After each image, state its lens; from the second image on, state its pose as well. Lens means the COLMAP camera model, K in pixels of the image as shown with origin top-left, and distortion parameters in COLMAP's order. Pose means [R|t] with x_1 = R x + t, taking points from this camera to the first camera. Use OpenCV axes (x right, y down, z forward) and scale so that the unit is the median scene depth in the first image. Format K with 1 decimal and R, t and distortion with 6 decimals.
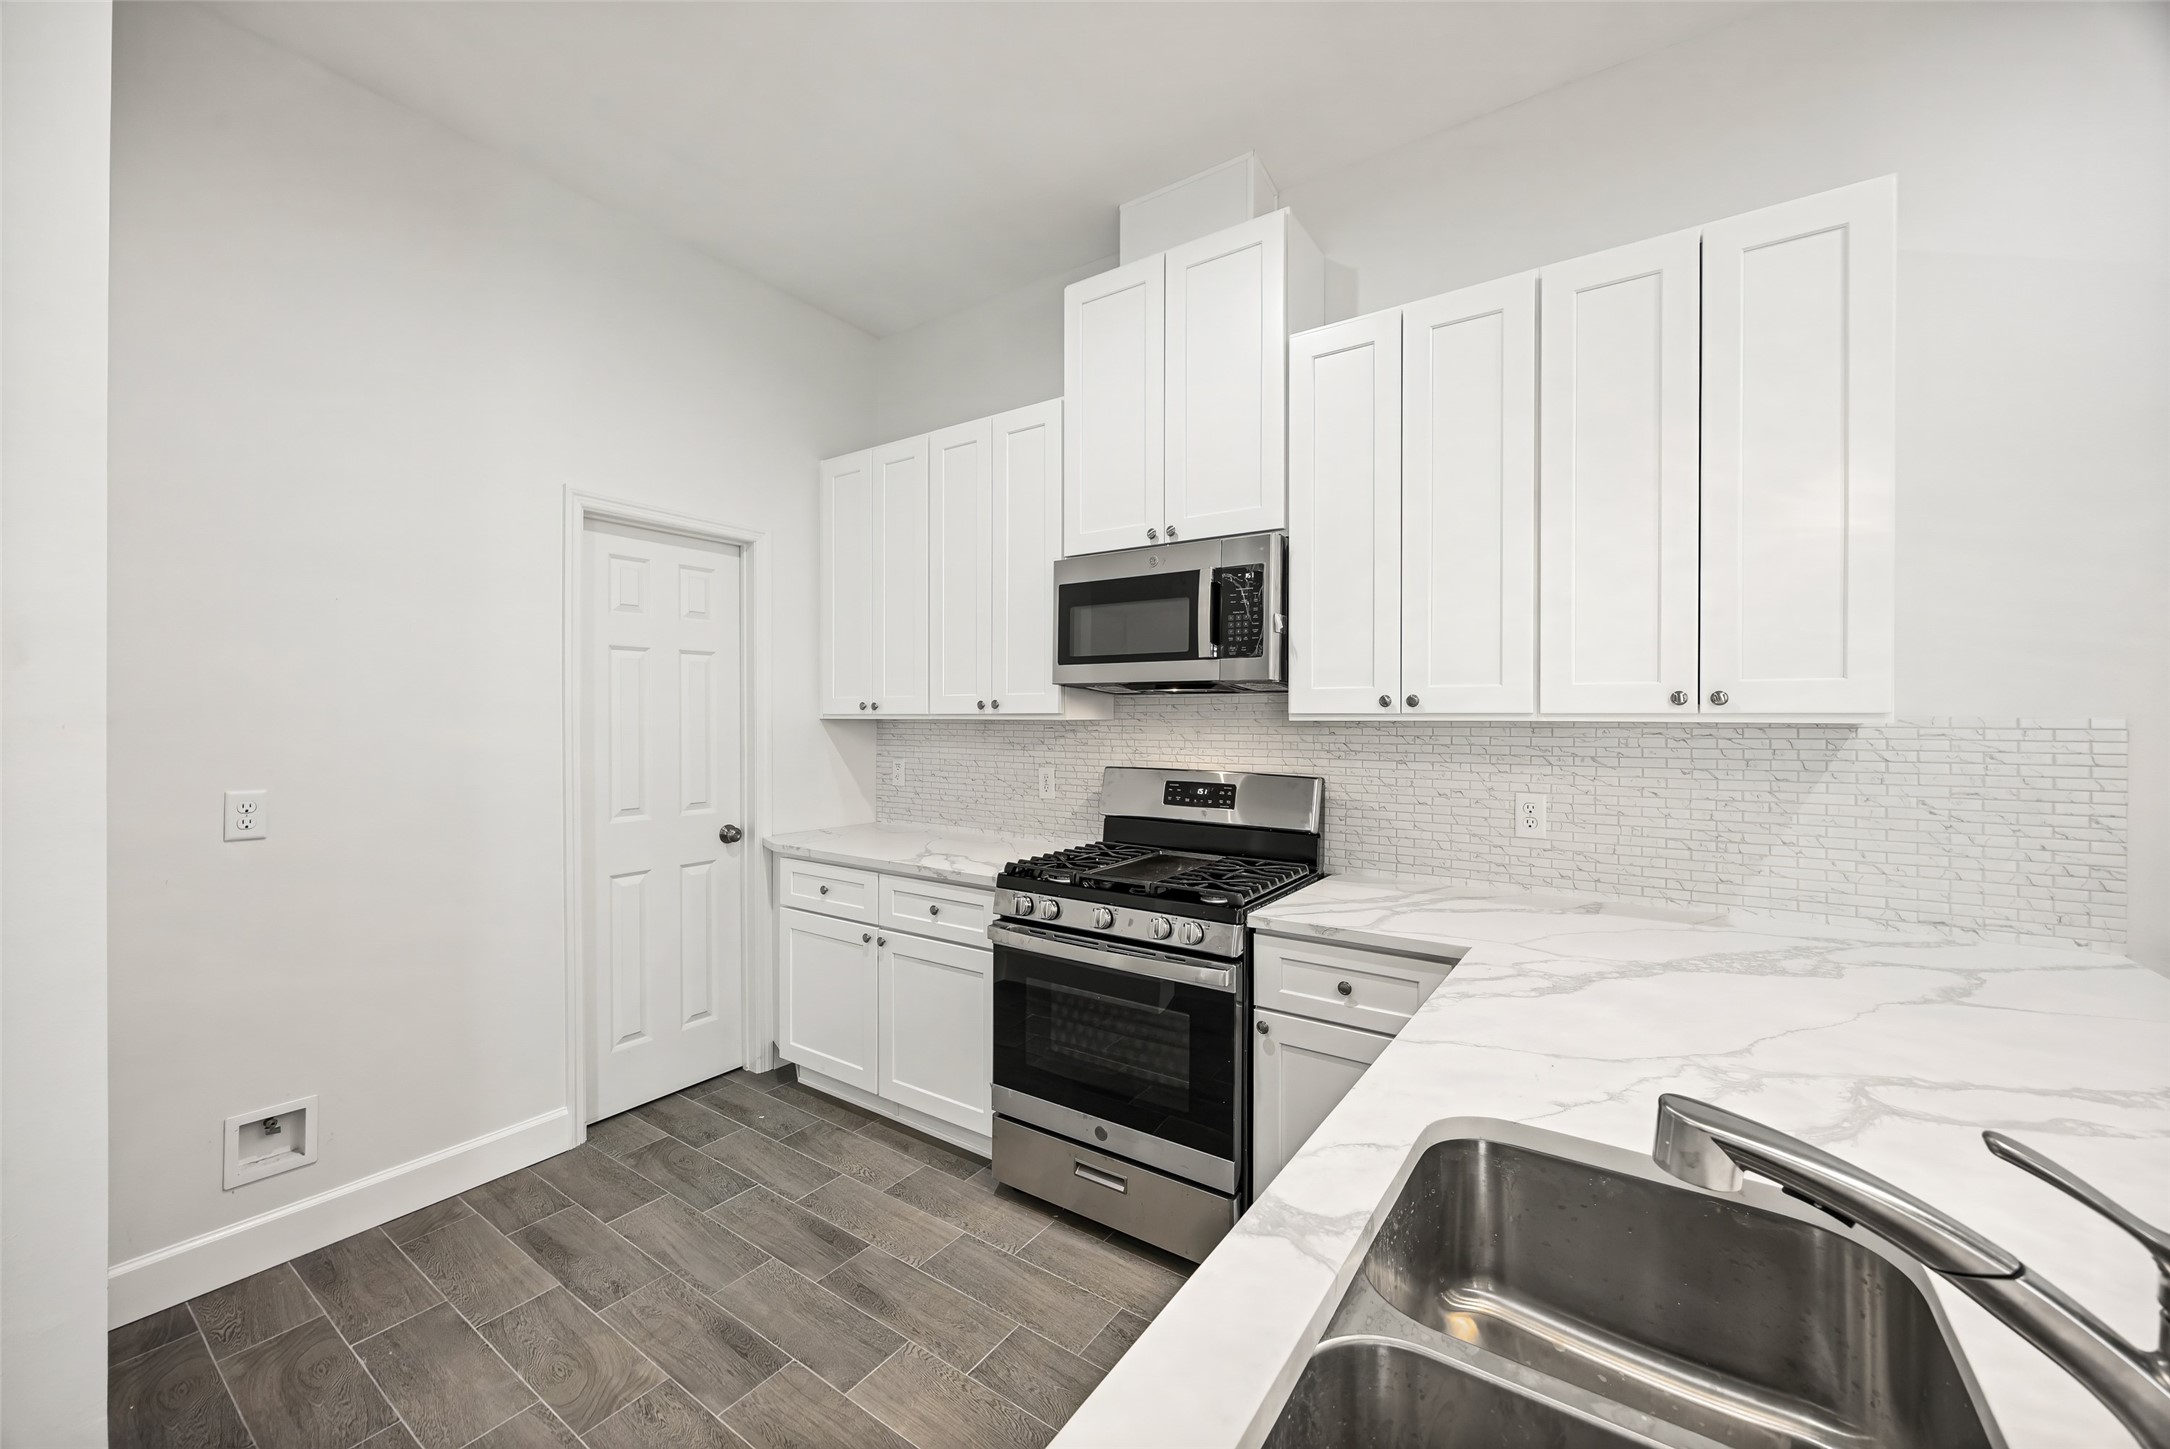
lens RADIAL K [[835.1, 0, 1085.8], [0, 835.1, 714.0], [0, 0, 1]] dist [0.001773, -0.000529]
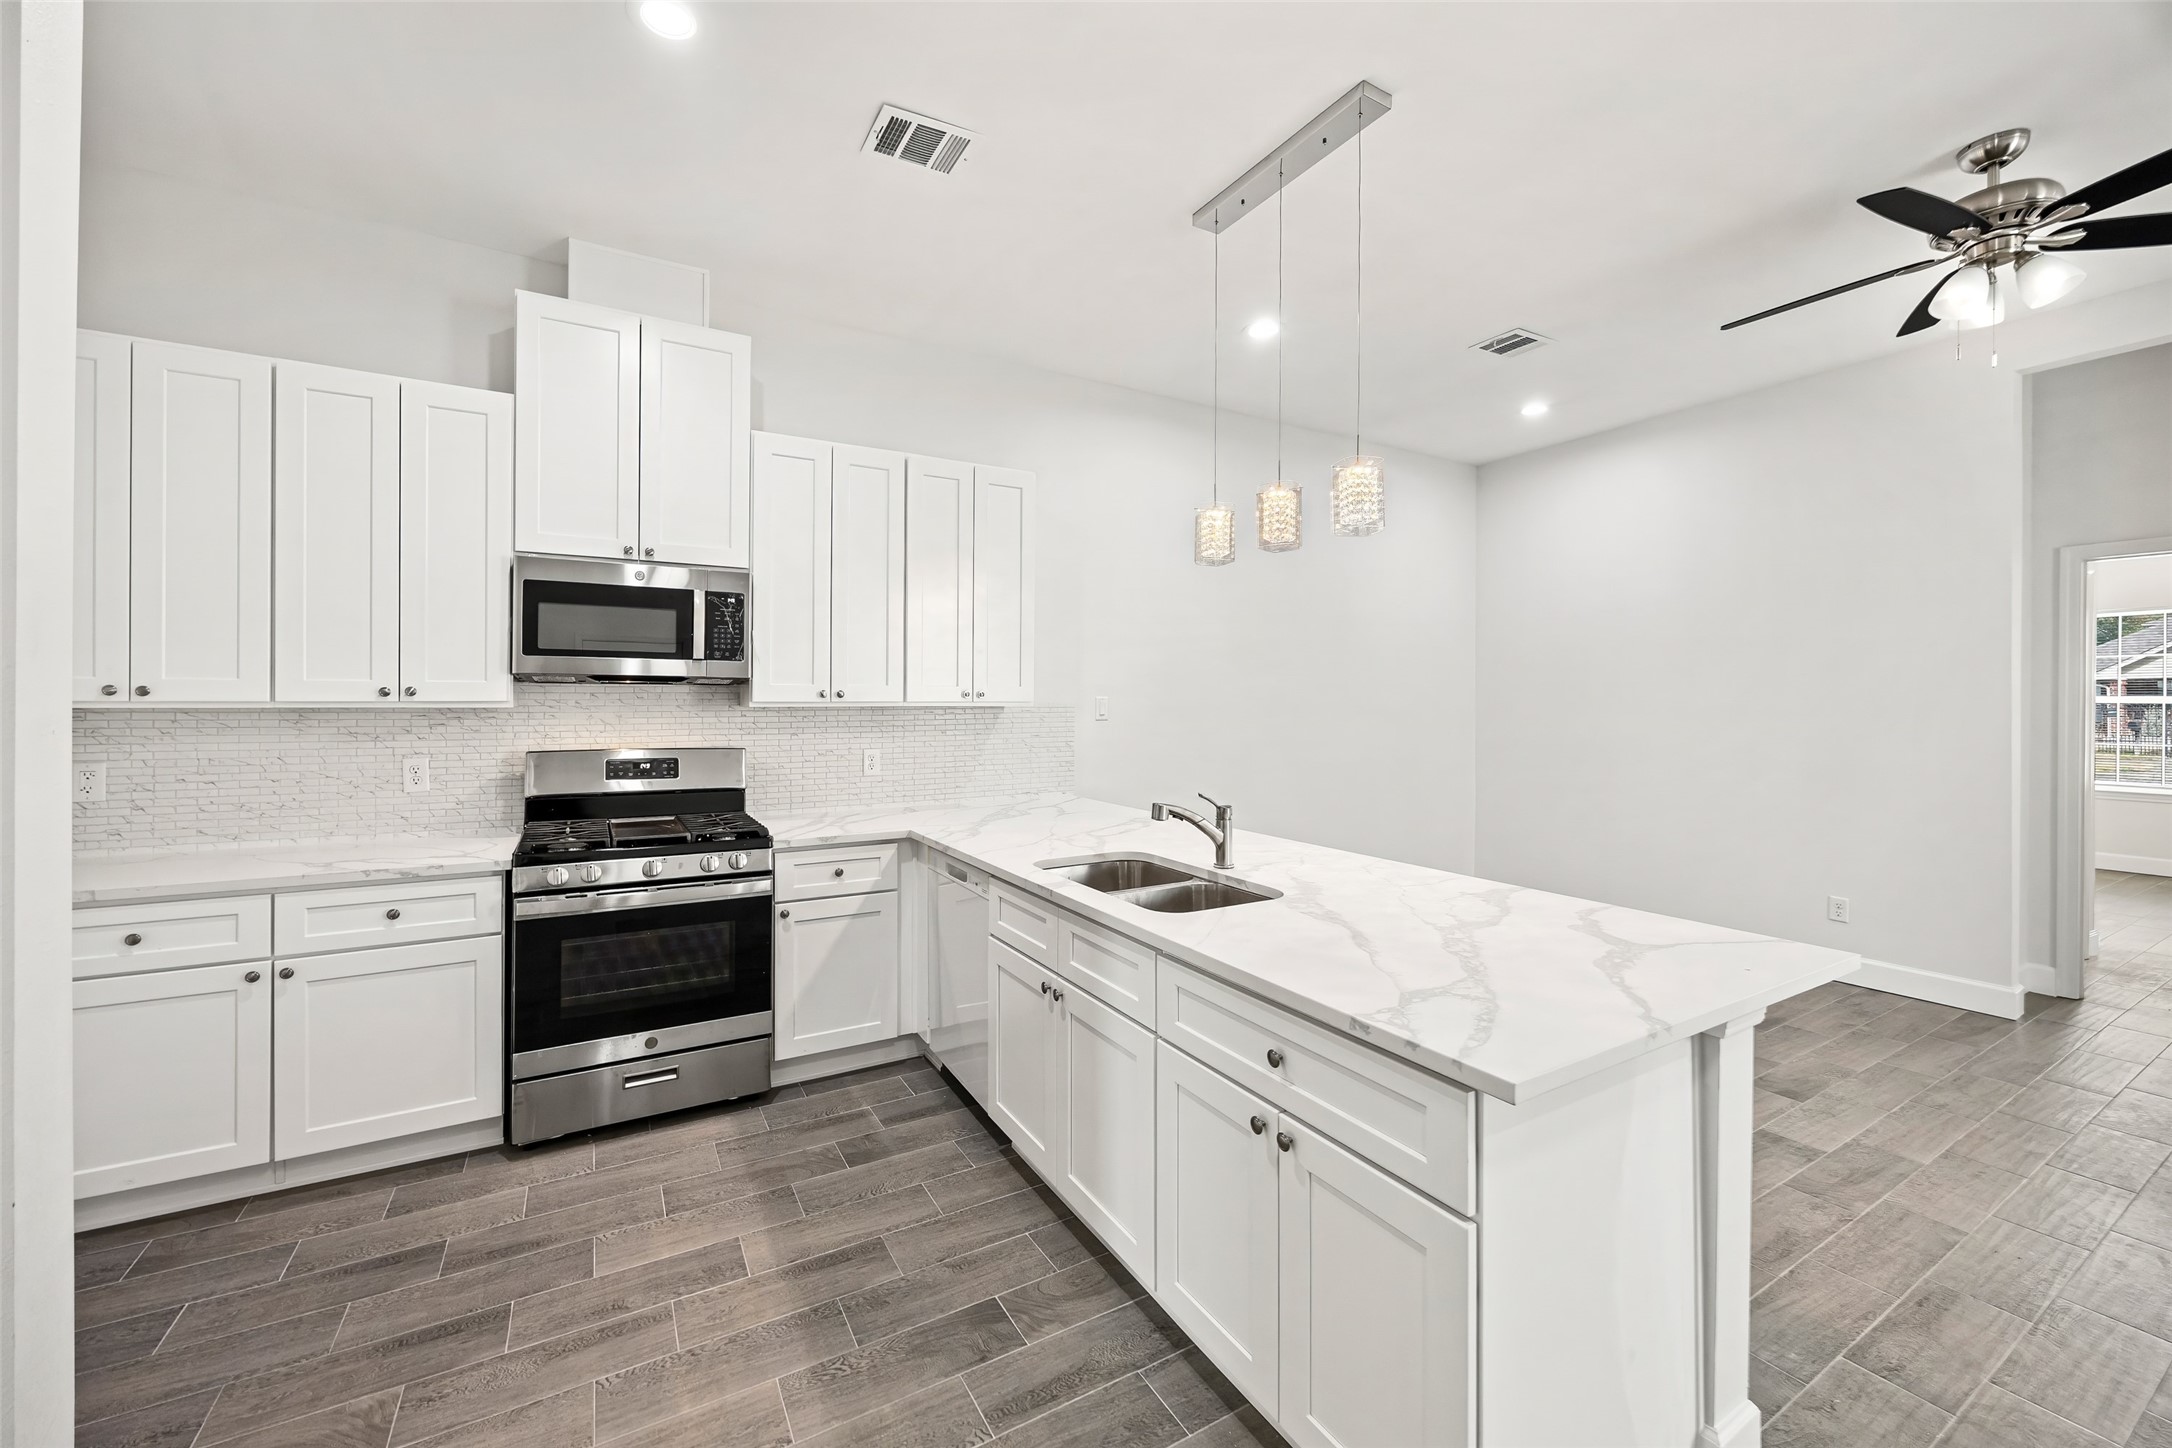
lens RADIAL K [[841.7, 0, 1074.0], [0, 841.7, 699.0], [0, 0, 1]] dist [-0.011188, -0.000119]
pose [[0.429855, 0.000808, 0.902898, -0.733698], [-0.003541, 0.999993, 0.000791, -0.007828], [-0.902891, -0.003537, 0.429855, -0.083127]]
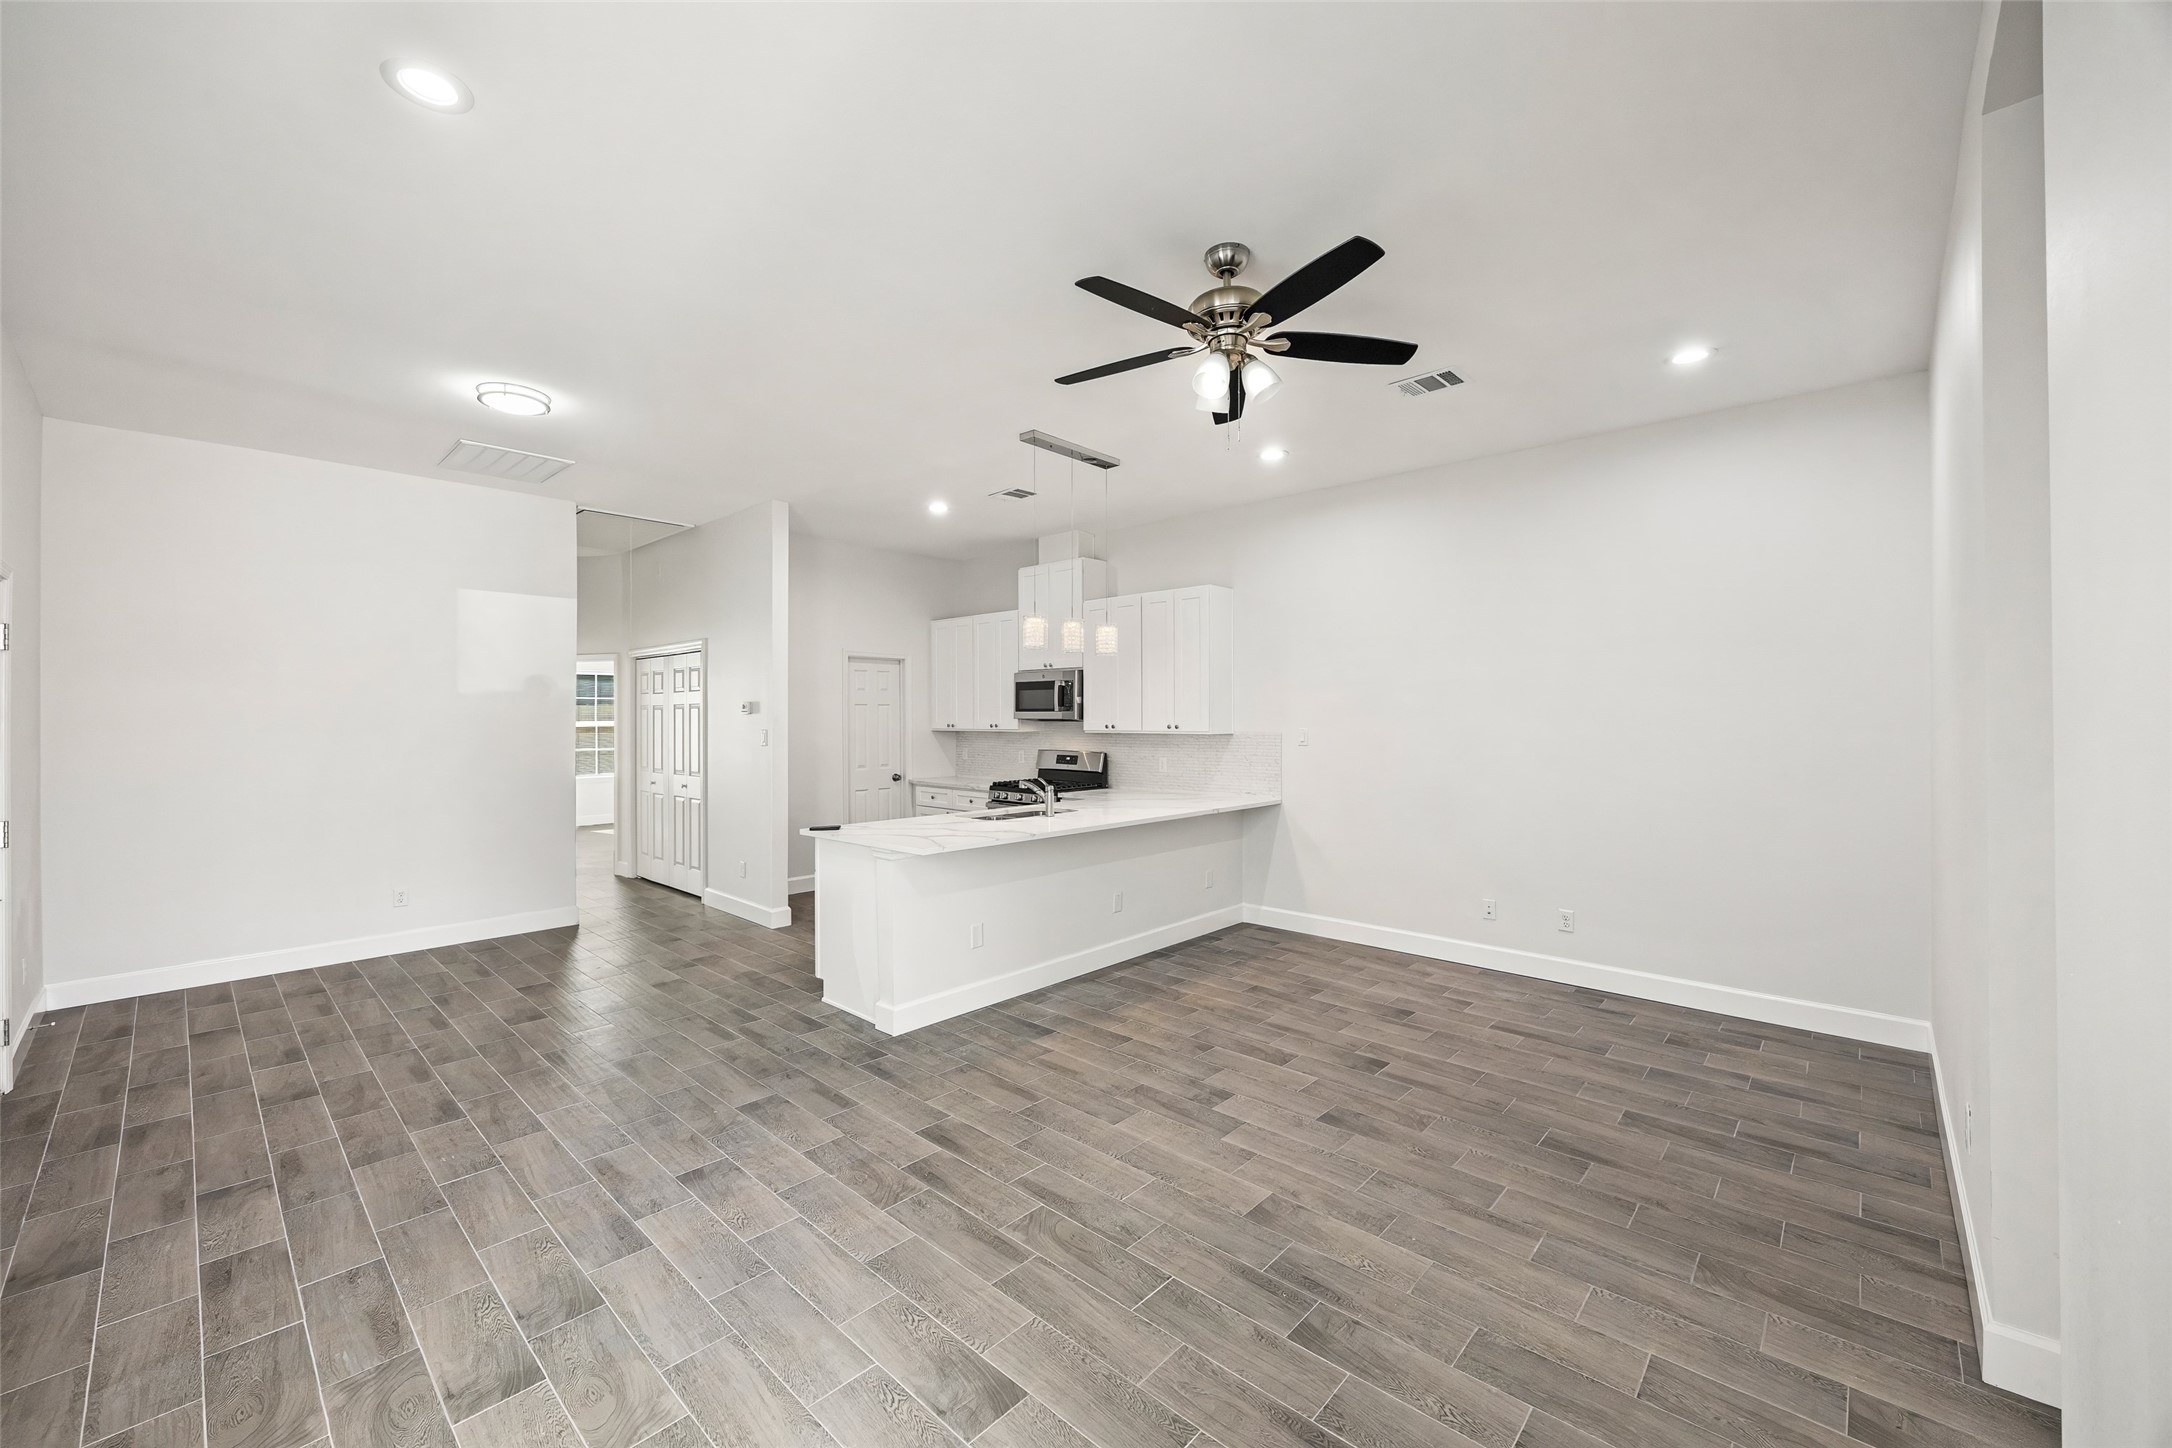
lens RADIAL K [[851.1, 0, 1079.0], [0, 851.1, 714.2], [0, 0, 1]] dist [-0.002759, -0.000362]
pose [[0.989826, -0.004676, -0.142205, 0.602811], [0.004413, 0.999988, -0.002165, -0.046831], [0.142213, 0.001515, 0.989835, -1.820952]]
